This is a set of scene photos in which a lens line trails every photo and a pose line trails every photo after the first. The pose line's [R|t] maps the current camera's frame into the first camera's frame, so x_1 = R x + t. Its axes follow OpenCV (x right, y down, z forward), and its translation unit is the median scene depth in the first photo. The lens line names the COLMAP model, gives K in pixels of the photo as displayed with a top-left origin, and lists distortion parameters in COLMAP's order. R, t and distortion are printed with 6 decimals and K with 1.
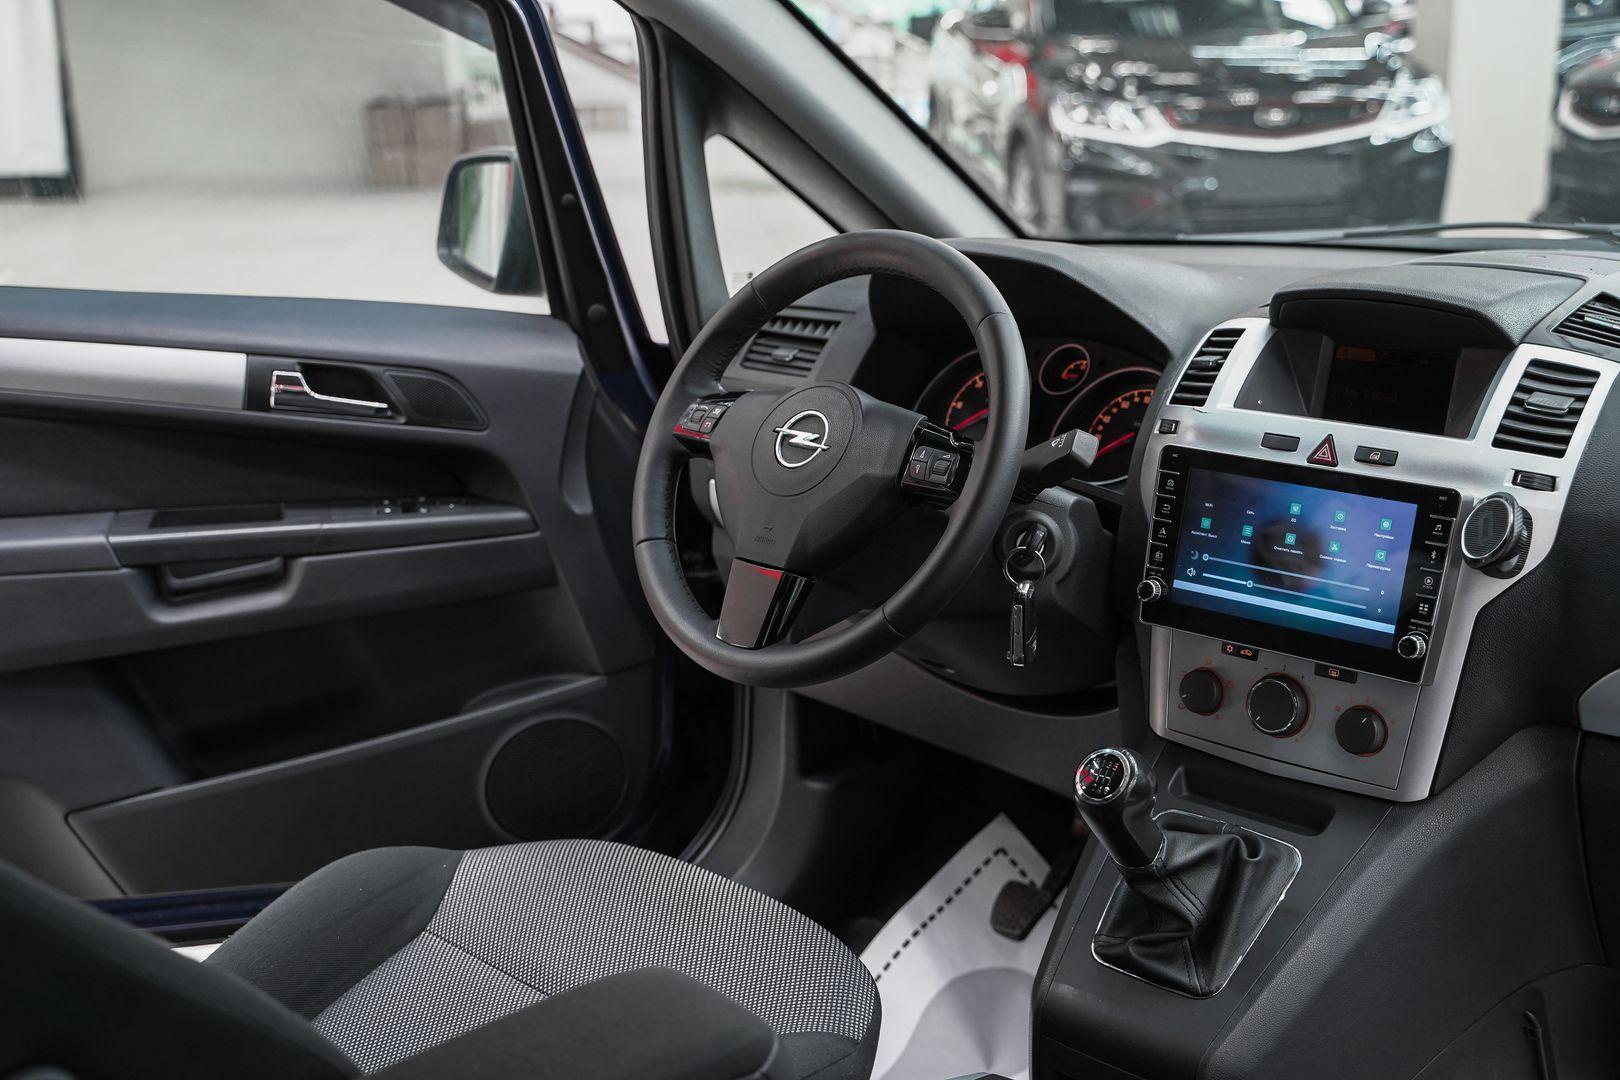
lens RADIAL K [[1942.2, 0, 812.8], [0, 1942.2, 535.4], [0, 0, 1]] dist [0.043312, 0.000000]
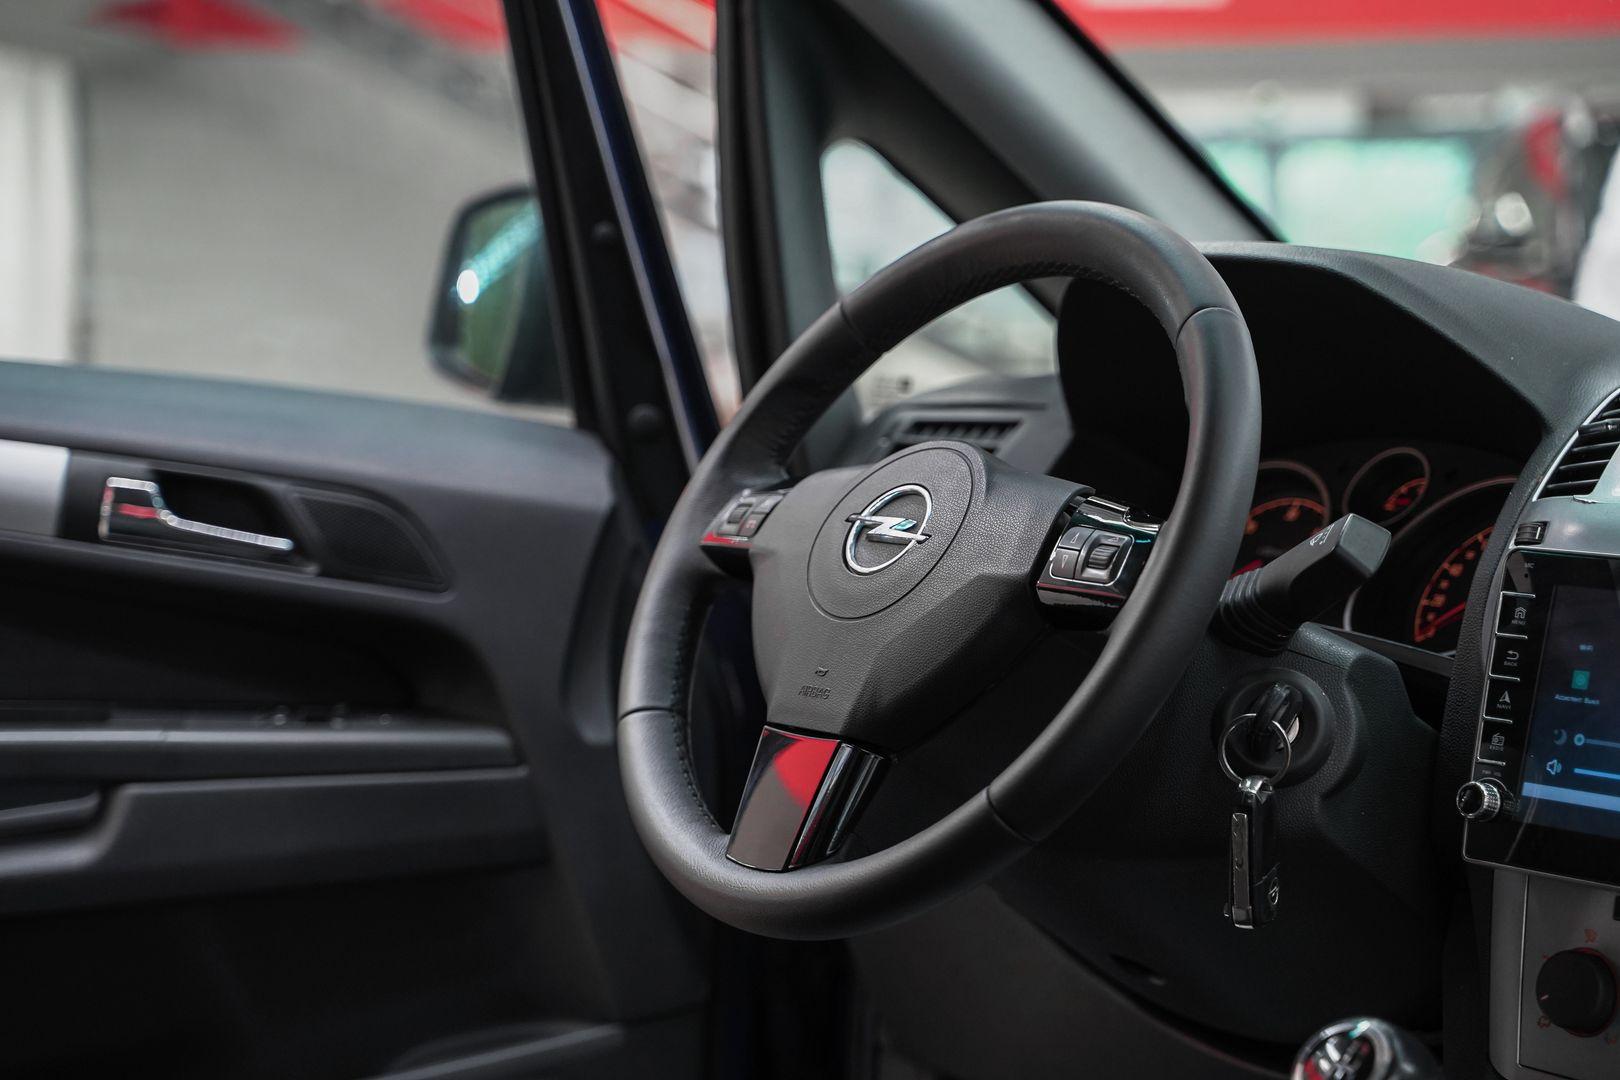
lens RADIAL K [[3091.5, 0, 806.4], [0, 3091.5, 529.6], [0, 0, 1]] dist [0.289565, 0.000000]
pose [[0.990101, 0.032393, -0.136570, 0.094783], [-0.056662, 0.982441, -0.177764, 0.115238], [0.128414, 0.183742, 0.974550, 0.069996]]
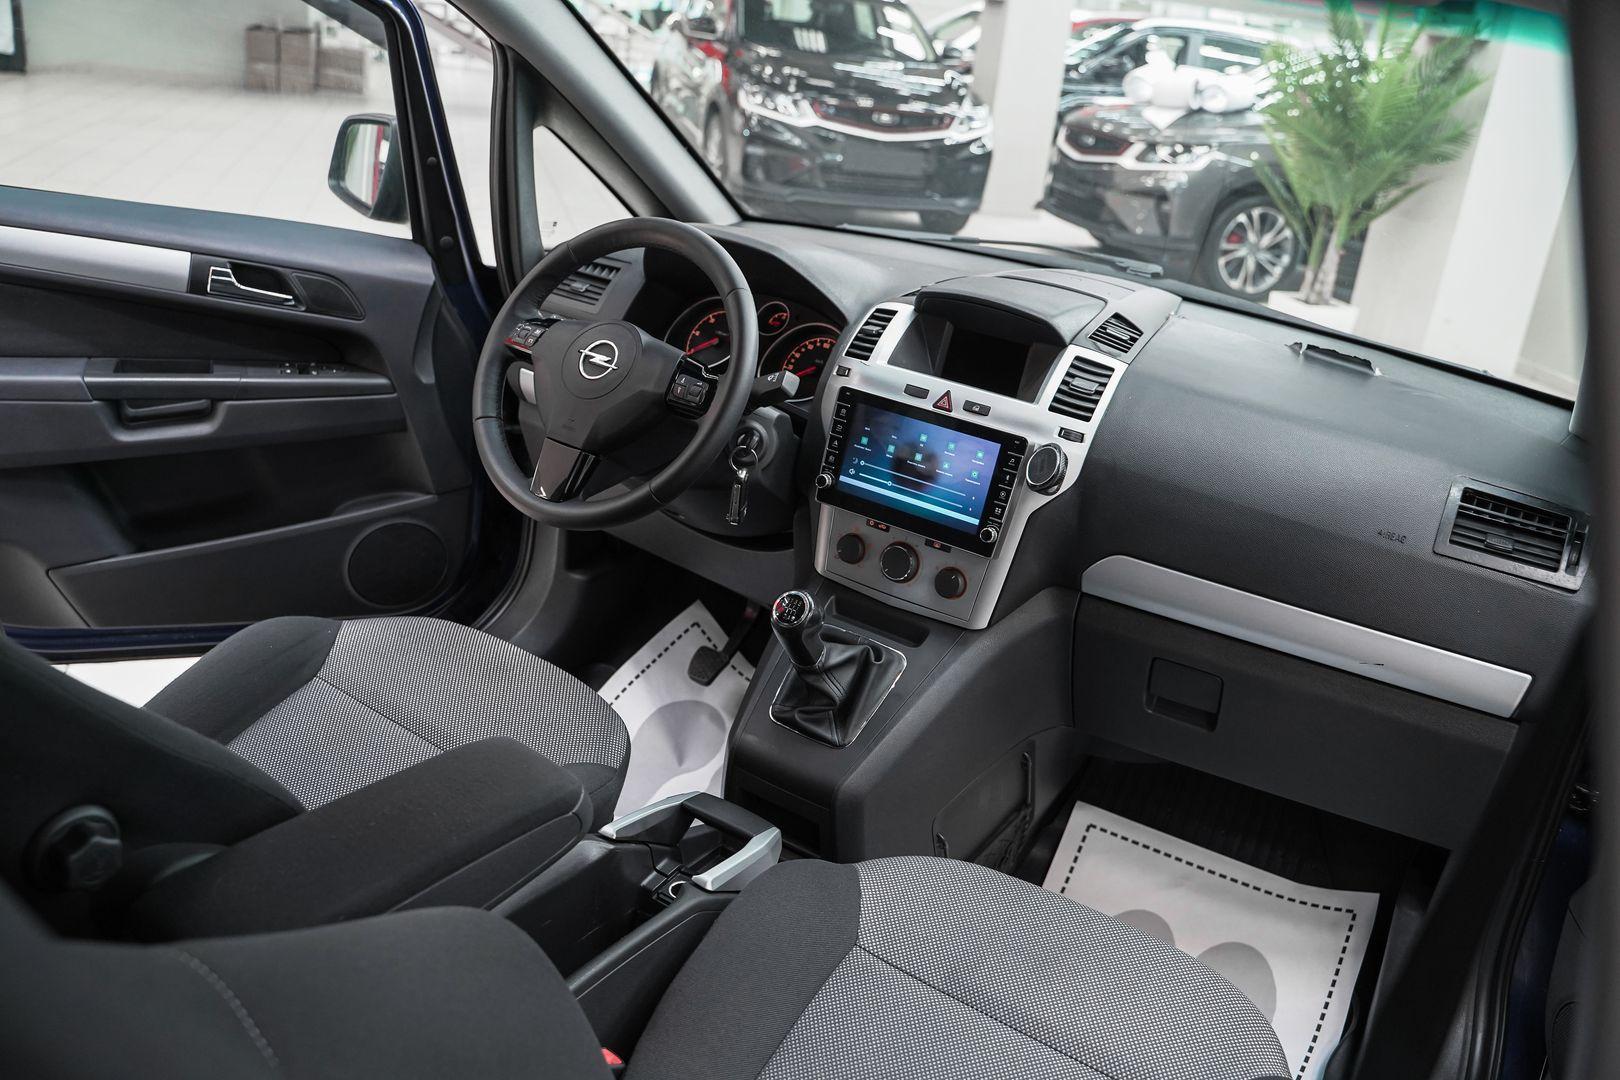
lens RADIAL K [[1301.4, 0, 804.2], [0, 1301.4, 538.1], [0, 0, 1]] dist [-0.103762, 0.070045]
pose [[0.977337, 0.059746, 0.203081, -0.042002], [-0.085209, 0.989226, 0.119040, -0.043927], [-0.193781, -0.133646, 0.971899, 0.010801]]
